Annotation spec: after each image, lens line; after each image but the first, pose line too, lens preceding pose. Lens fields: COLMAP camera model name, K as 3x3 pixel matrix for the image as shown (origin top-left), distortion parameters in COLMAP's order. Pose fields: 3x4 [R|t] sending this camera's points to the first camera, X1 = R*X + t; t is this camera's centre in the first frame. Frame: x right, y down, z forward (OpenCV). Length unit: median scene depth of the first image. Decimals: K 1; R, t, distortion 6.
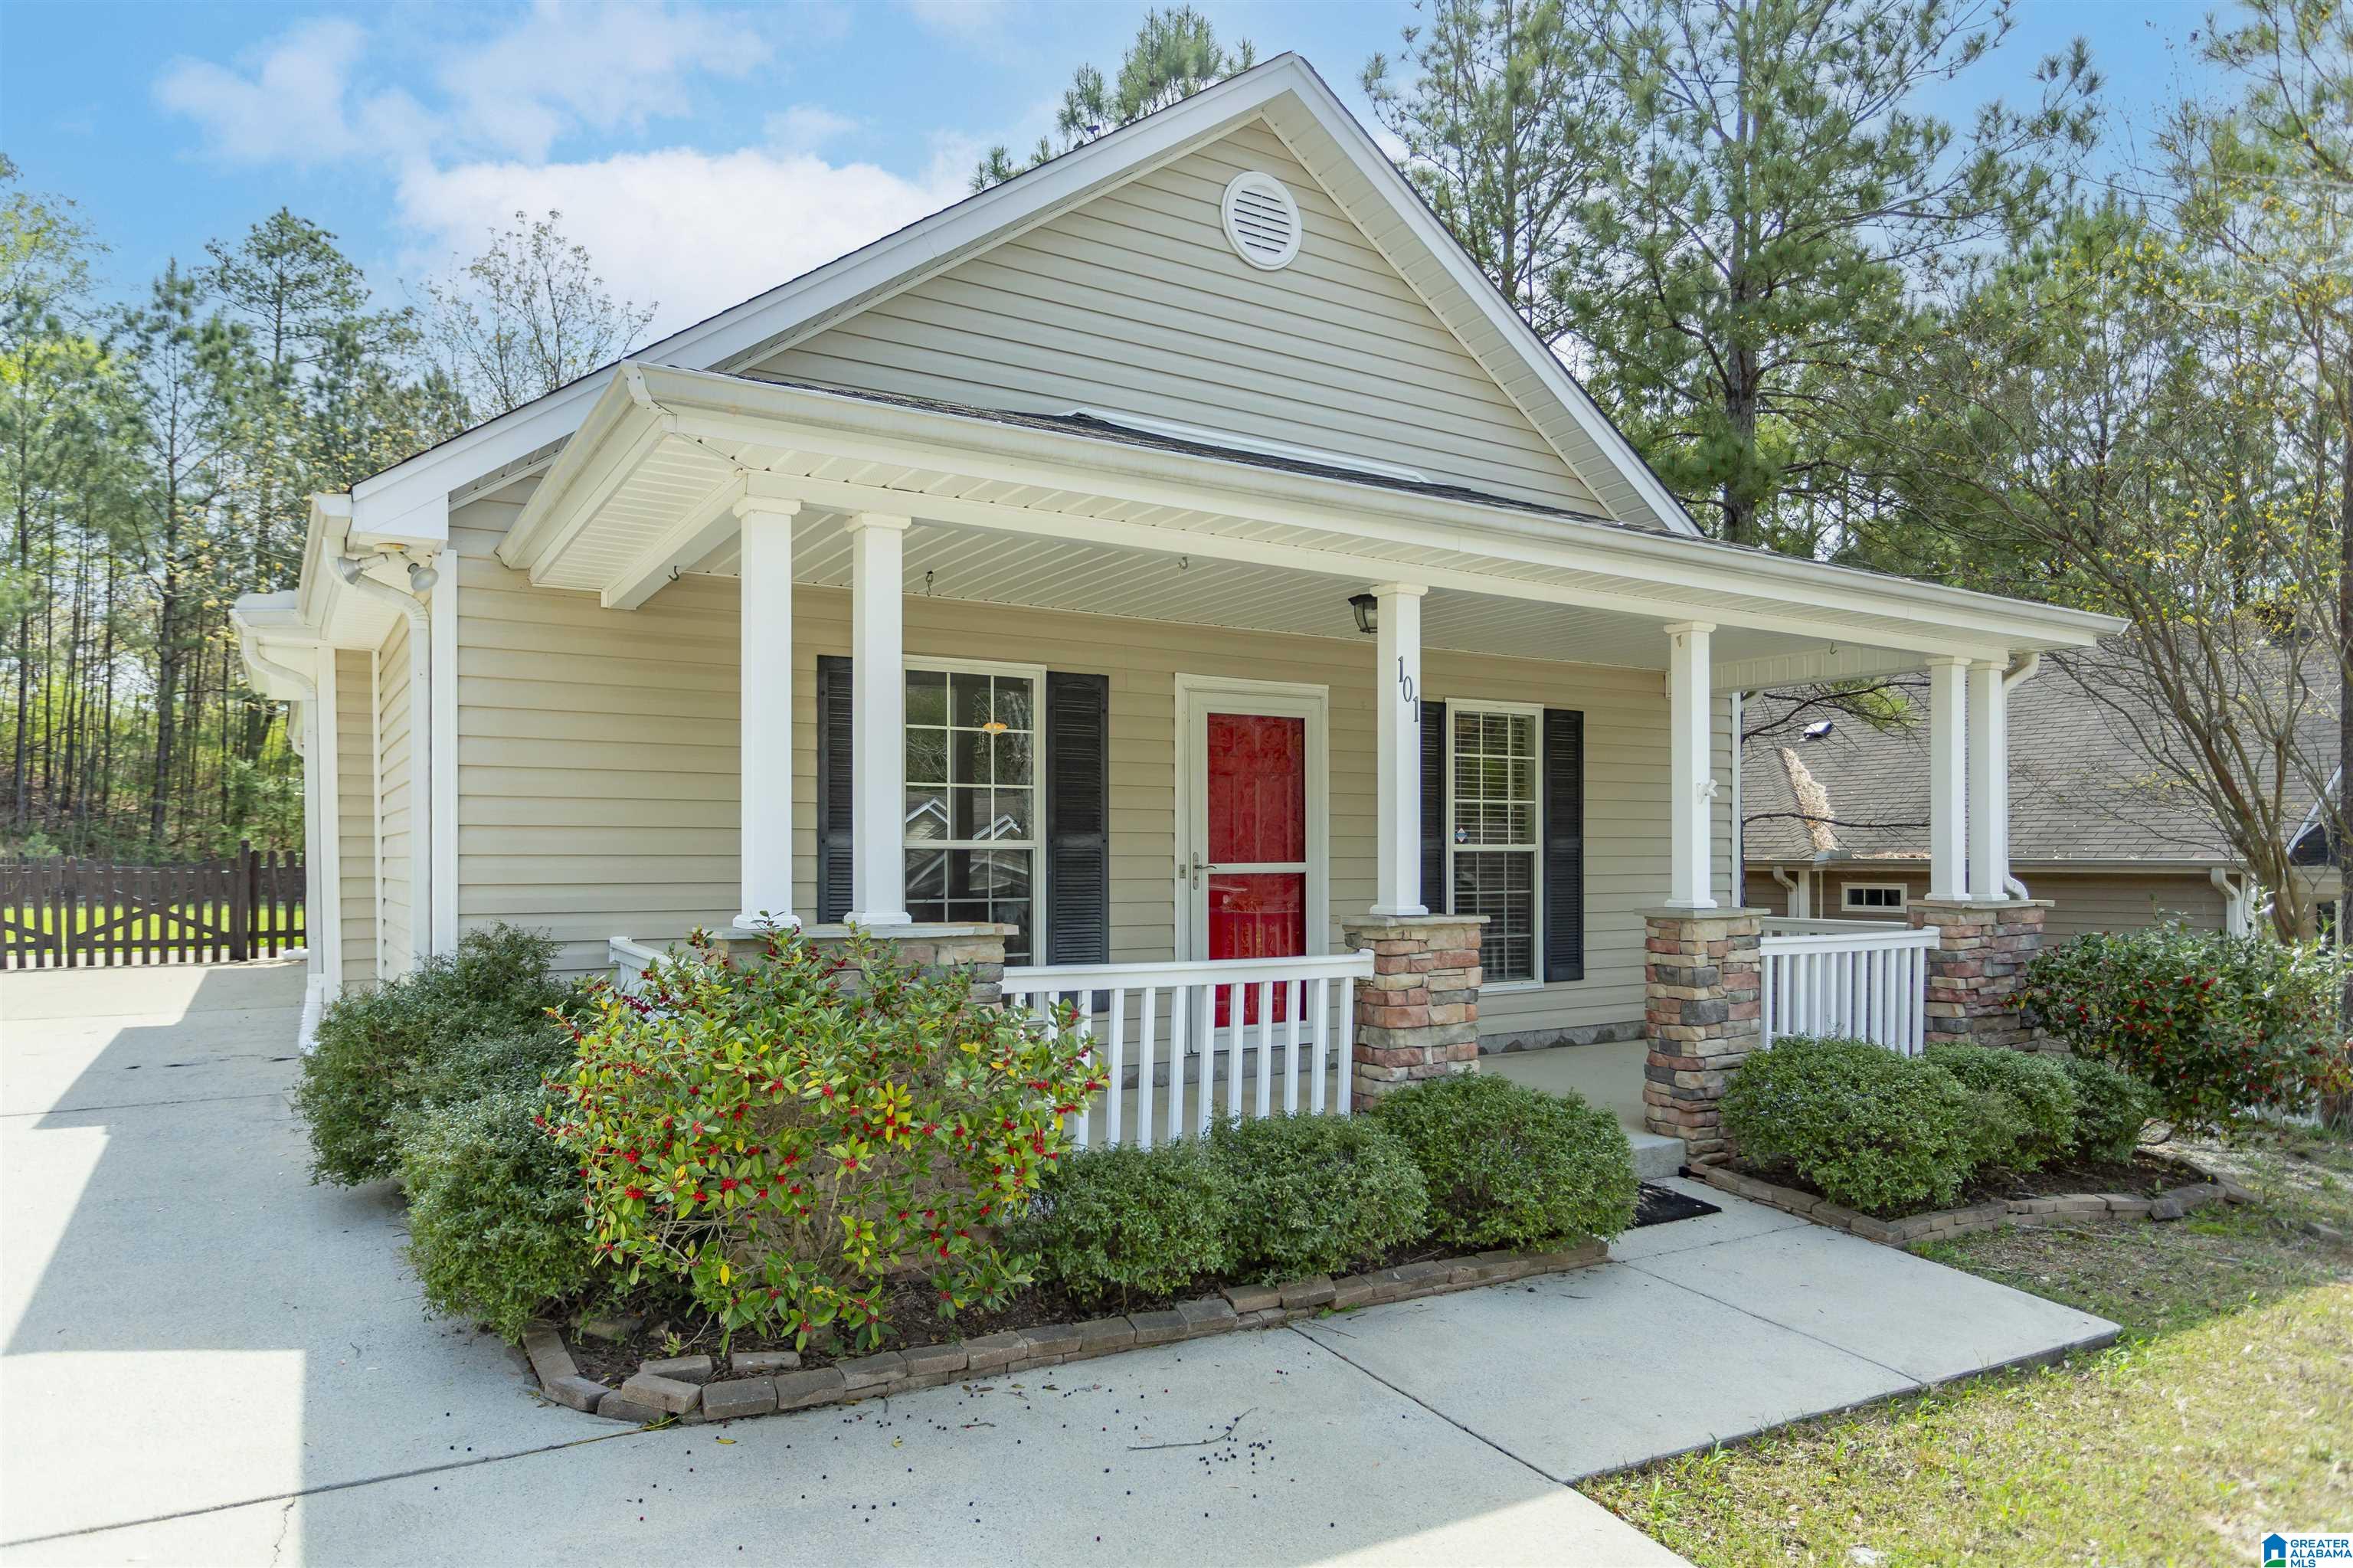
lens RADIAL K [[1429.8, 0, 1173.7], [0, 1429.8, 869.2], [0, 0, 1]] dist [-0.000476, -0.000007]
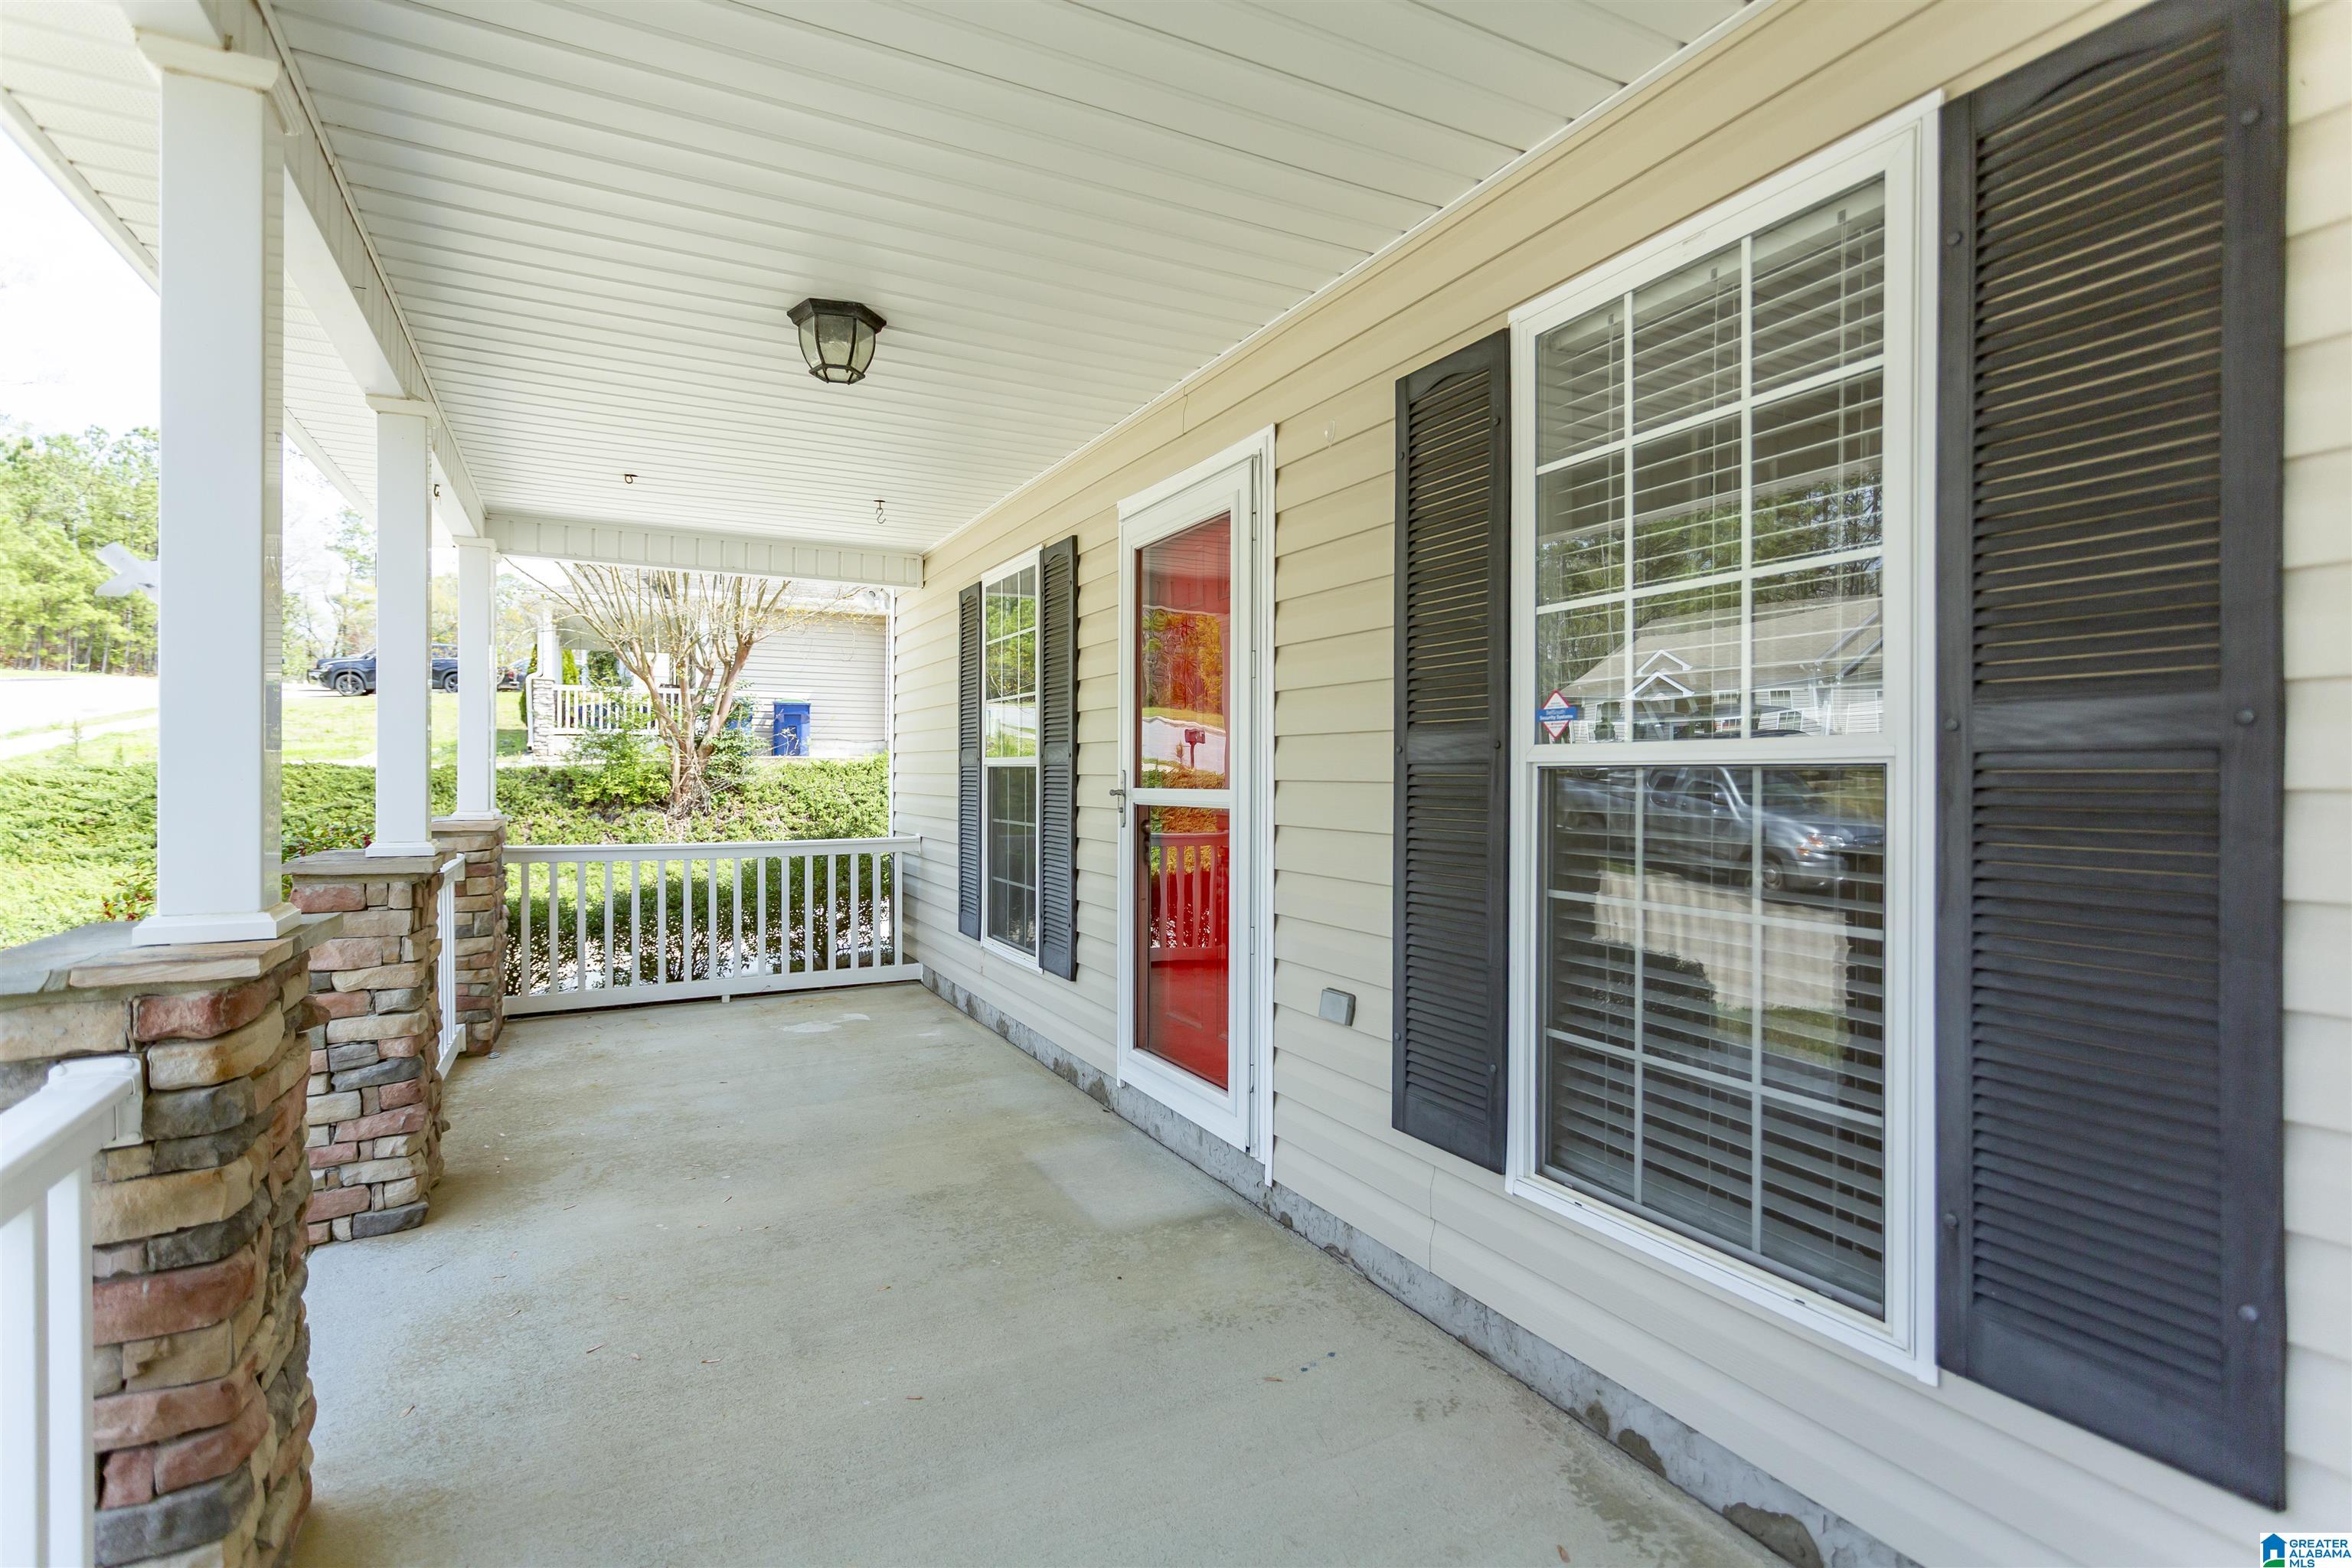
lens RADIAL K [[1127.7, 0, 1161.2], [0, 1127.7, 767.3], [0, 0, 1]] dist [0.011497, 0.001227]
pose [[-0.089550, 0.000382, -0.995982, 0.510269], [-0.003859, 0.999992, 0.000730, -0.013021], [0.995975, 0.003909, -0.089548, 1.035937]]
